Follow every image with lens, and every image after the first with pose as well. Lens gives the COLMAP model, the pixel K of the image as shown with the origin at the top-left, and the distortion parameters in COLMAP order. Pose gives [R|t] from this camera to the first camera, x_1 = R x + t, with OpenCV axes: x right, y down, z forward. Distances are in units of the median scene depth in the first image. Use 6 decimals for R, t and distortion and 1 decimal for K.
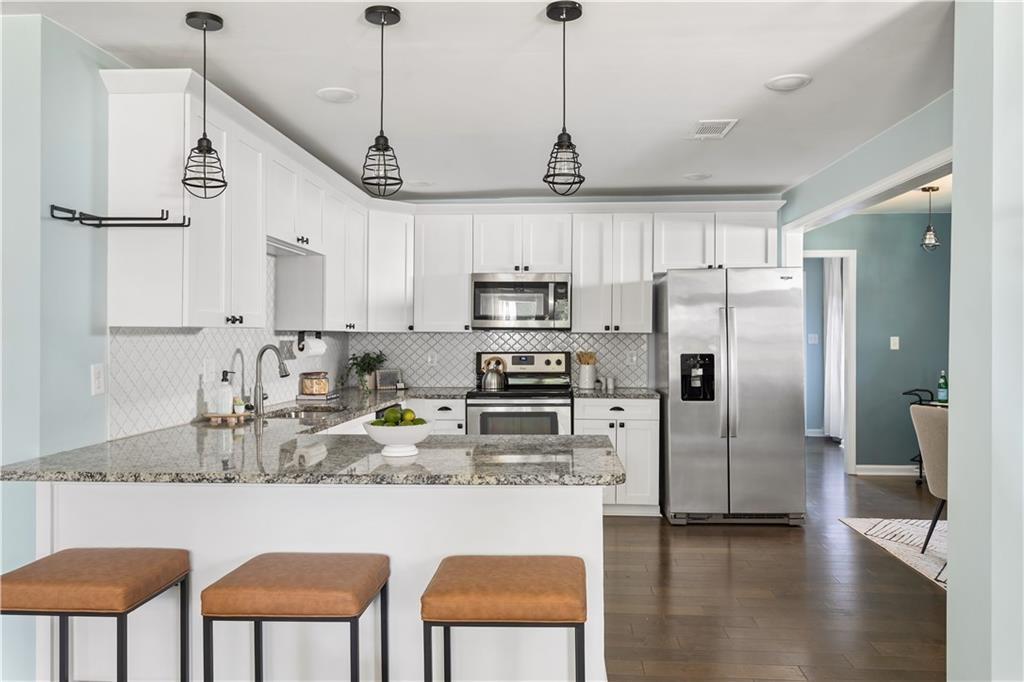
lens RADIAL K [[748.8, 0, 512.0], [0, 748.8, 341.0], [0, 0, 1]] dist [-0.005958, 0.001102]
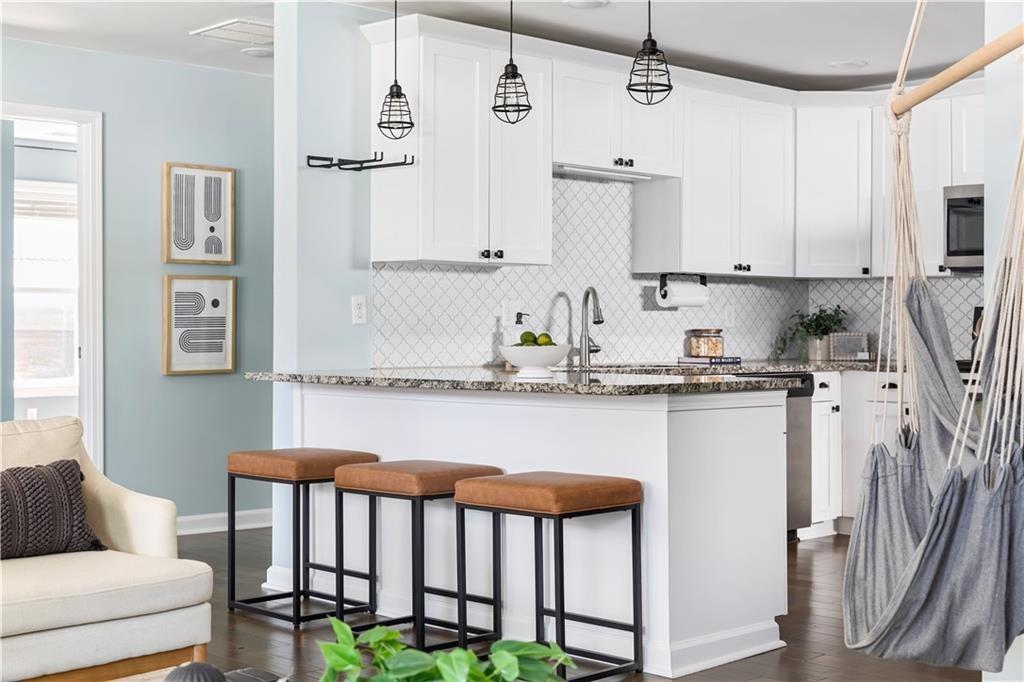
lens RADIAL K [[1430.7, 0, 512.0], [0, 1430.7, 341.0], [0, 0, 1]] dist [0.060092, 0.026752]
pose [[0.749253, 0.010652, -0.662198, 0.612699], [-0.007589, 0.999943, 0.007497, 0.048612], [0.662240, -0.000592, 0.749291, -0.256942]]
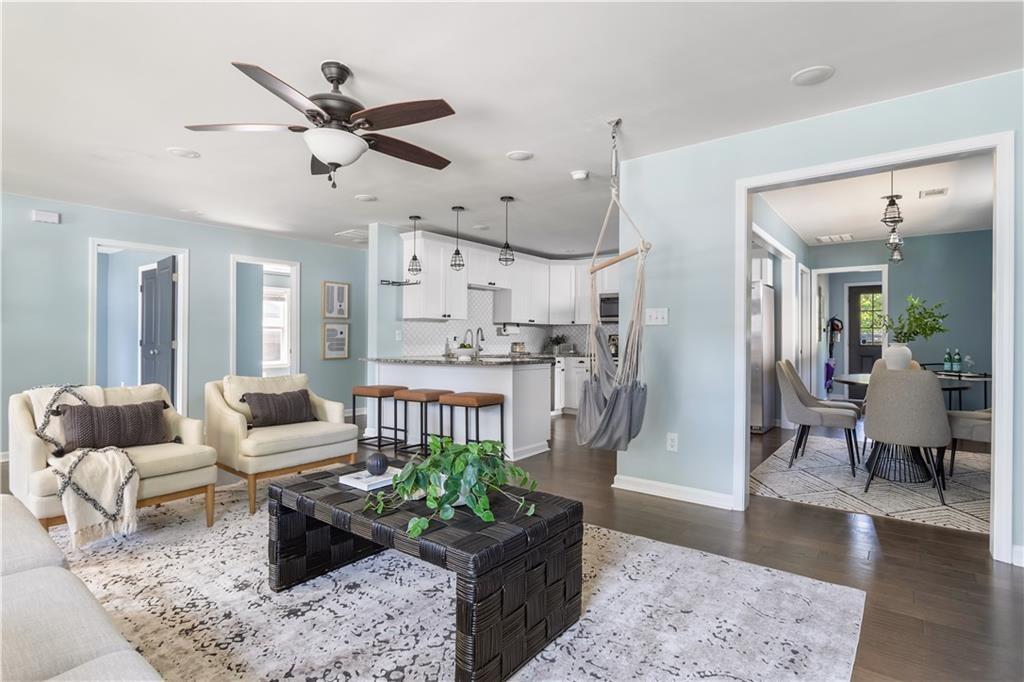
lens RADIAL K [[533.2, 0, 512.0], [0, 533.2, 341.0], [0, 0, 1]] dist [-0.001747, -0.000477]
pose [[0.837047, 0.003620, -0.547119, 0.624595], [-0.007285, 0.999963, -0.004530, 0.049099], [0.547082, 0.007778, 0.837043, -0.345186]]
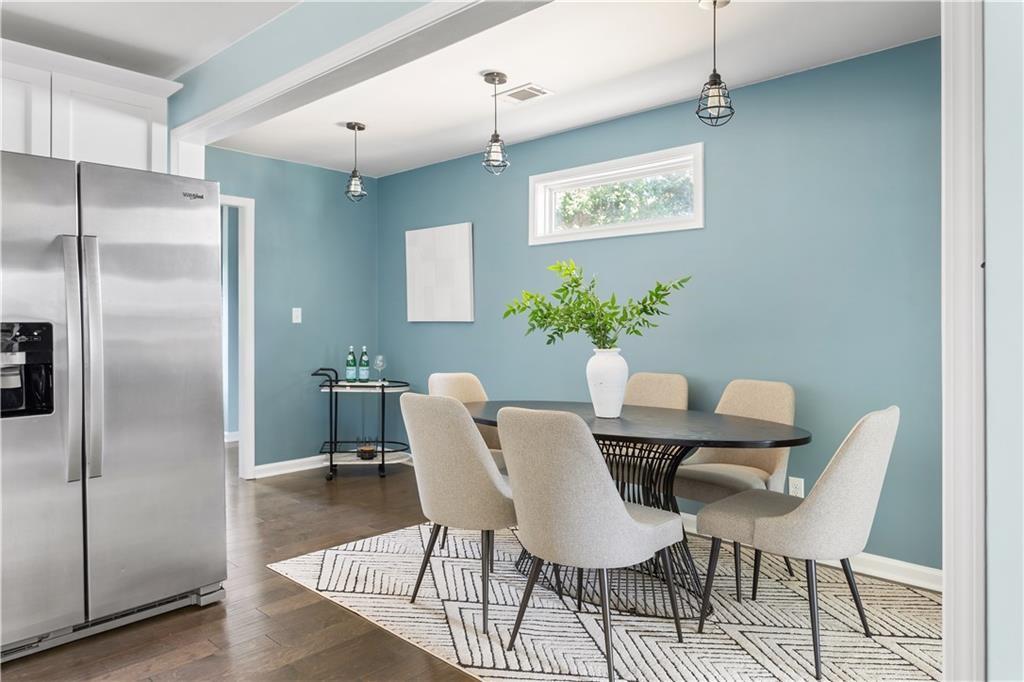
lens RADIAL K [[664.4, 0, 512.4], [0, 664.4, 324.2], [0, 0, 1]] dist [-0.005436, 0.000687]
pose [[0.635540, -0.000436, 0.772068, 0.127237], [0.002380, 0.999996, -0.001395, 0.021726], [-0.772064, 0.002724, 0.635539, 0.497501]]
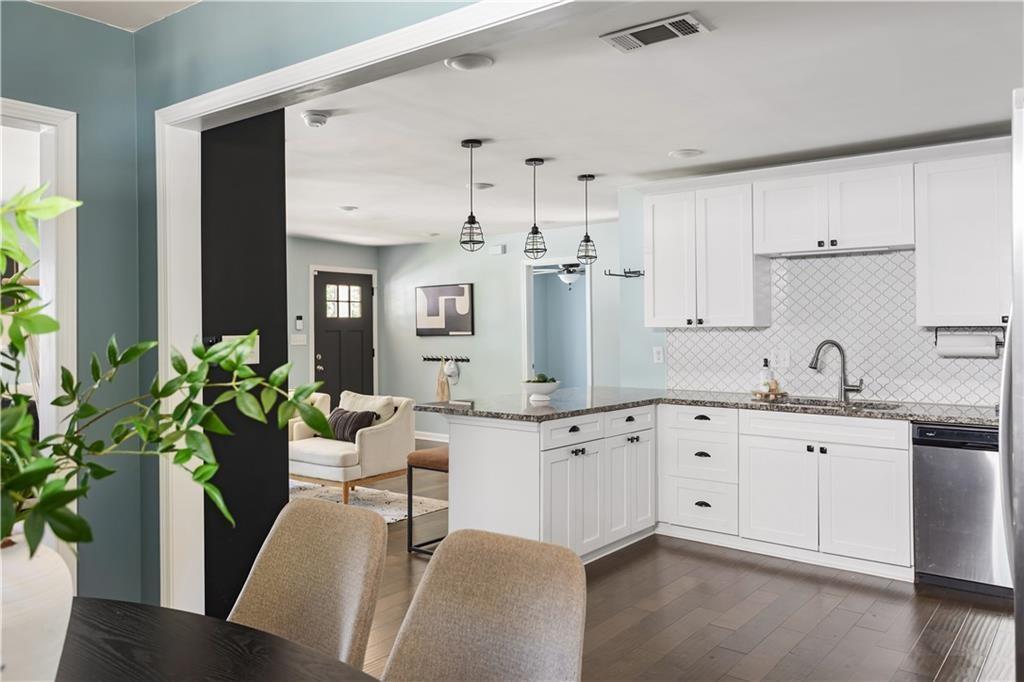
lens RADIAL K [[748.8, 0, 512.0], [0, 748.8, 341.0], [0, 0, 1]] dist [-0.005958, 0.001102]
pose [[-0.564522, 0.017289, -0.825237, 0.765647], [0.001733, 0.999803, 0.019760, -0.014740], [0.825416, 0.009725, -0.564441, 1.089432]]
